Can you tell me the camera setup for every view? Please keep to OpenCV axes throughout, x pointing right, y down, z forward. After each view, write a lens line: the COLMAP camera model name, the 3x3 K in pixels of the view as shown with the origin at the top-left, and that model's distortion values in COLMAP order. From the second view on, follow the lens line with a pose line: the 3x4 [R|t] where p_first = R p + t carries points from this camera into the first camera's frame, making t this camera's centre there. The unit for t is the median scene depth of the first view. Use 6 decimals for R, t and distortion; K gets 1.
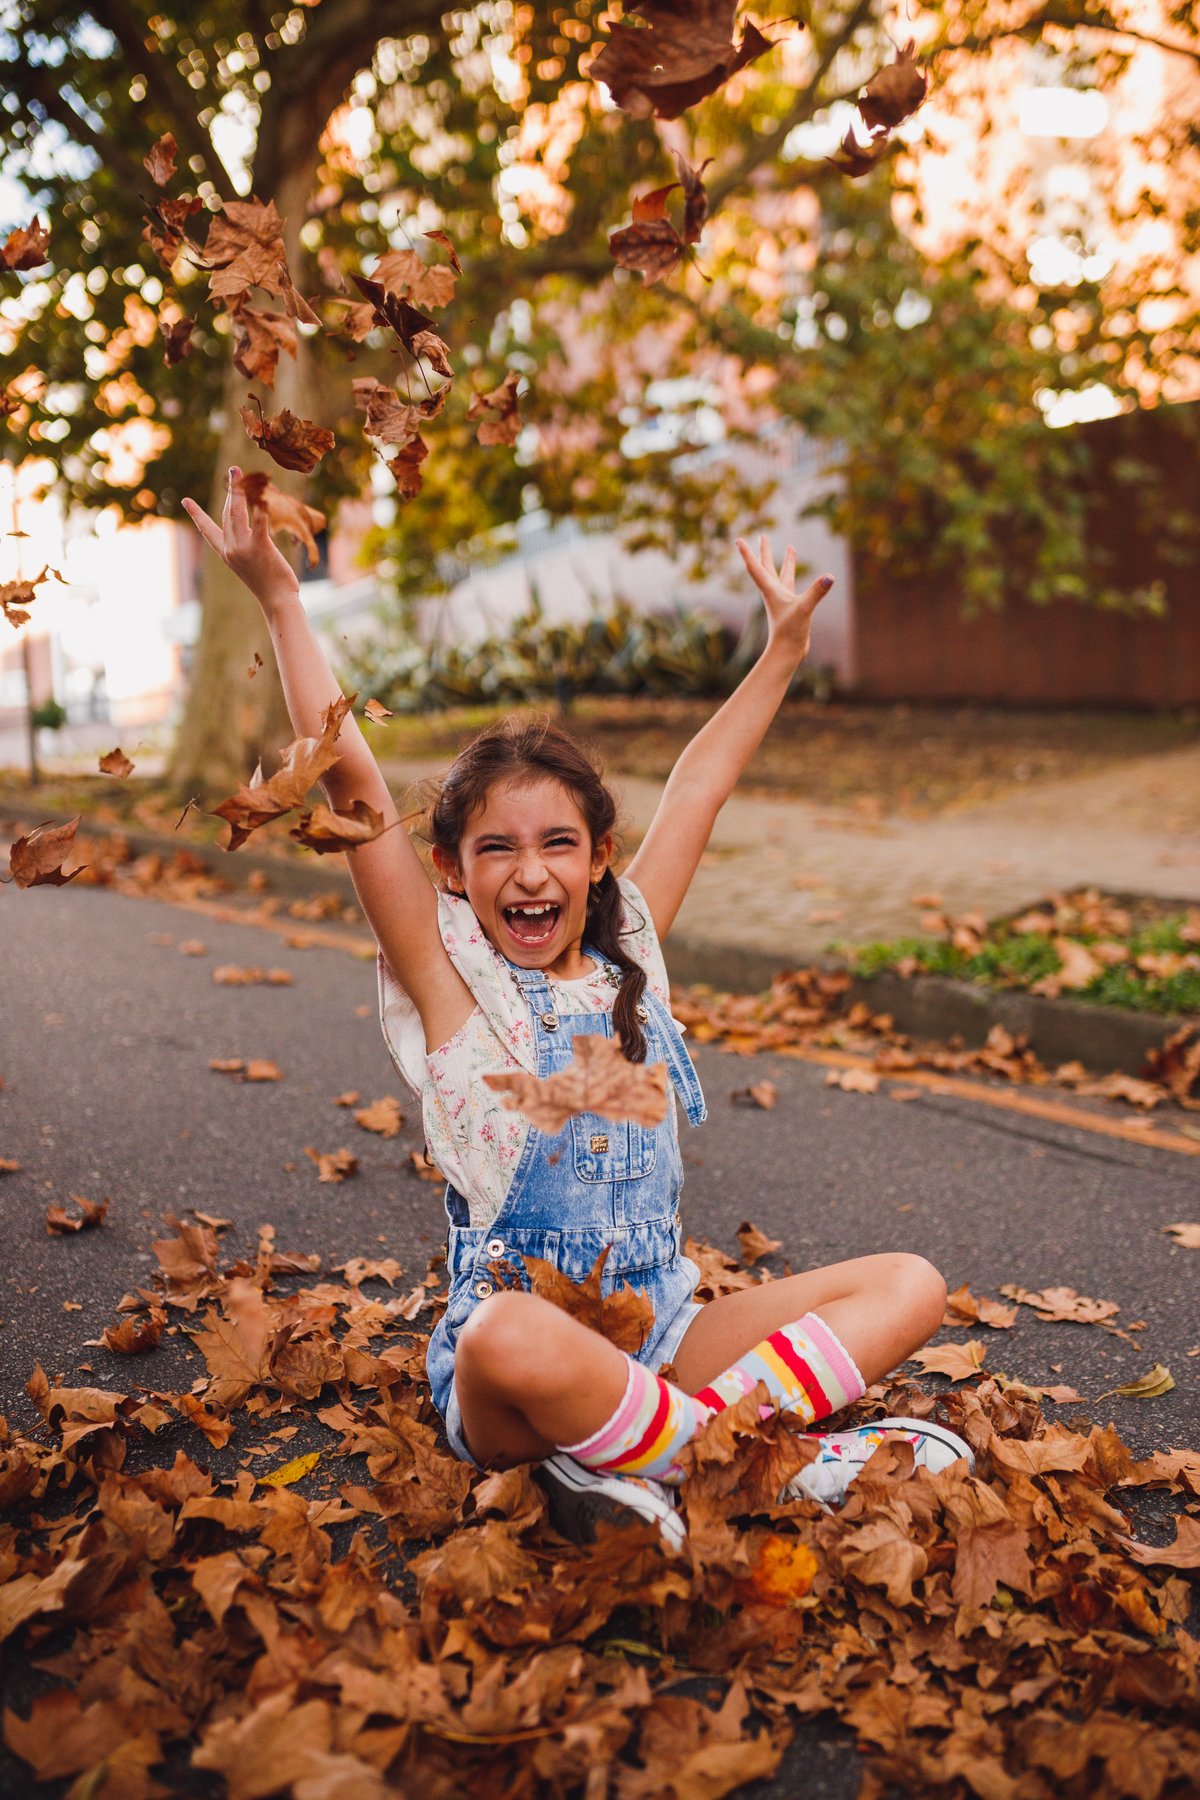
lens RADIAL K [[1722.0, 0, 638.9], [0, 1722.0, 896.2], [0, 0, 1]] dist [-0.057368, 0.079350]
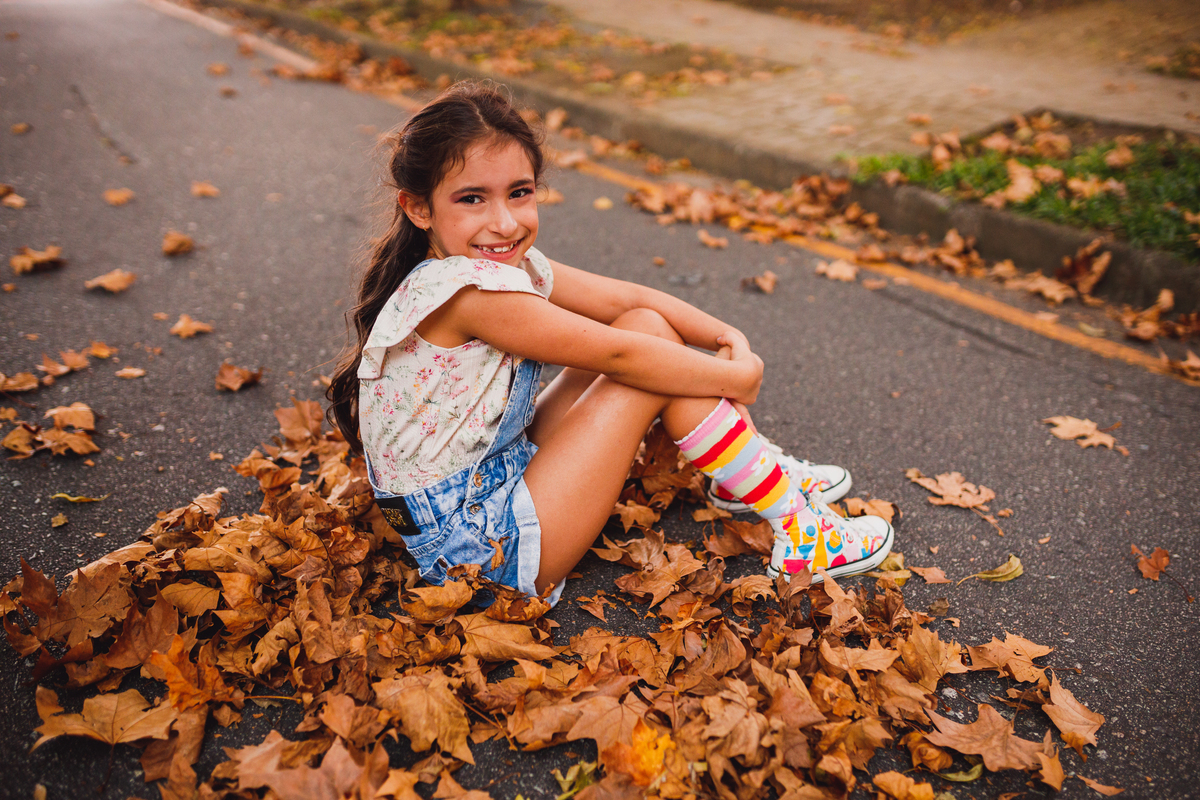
lens RADIAL K [[1148.0, 0, 633.9], [0, 1148.0, 419.5], [0, 0, 1]] dist [-0.057368, 0.079350]
pose [[0.995432, 0.050088, -0.081278, 0.042775], [-0.024635, 0.957254, 0.288197, -0.034292], [0.092238, -0.284878, 0.954116, 0.090992]]
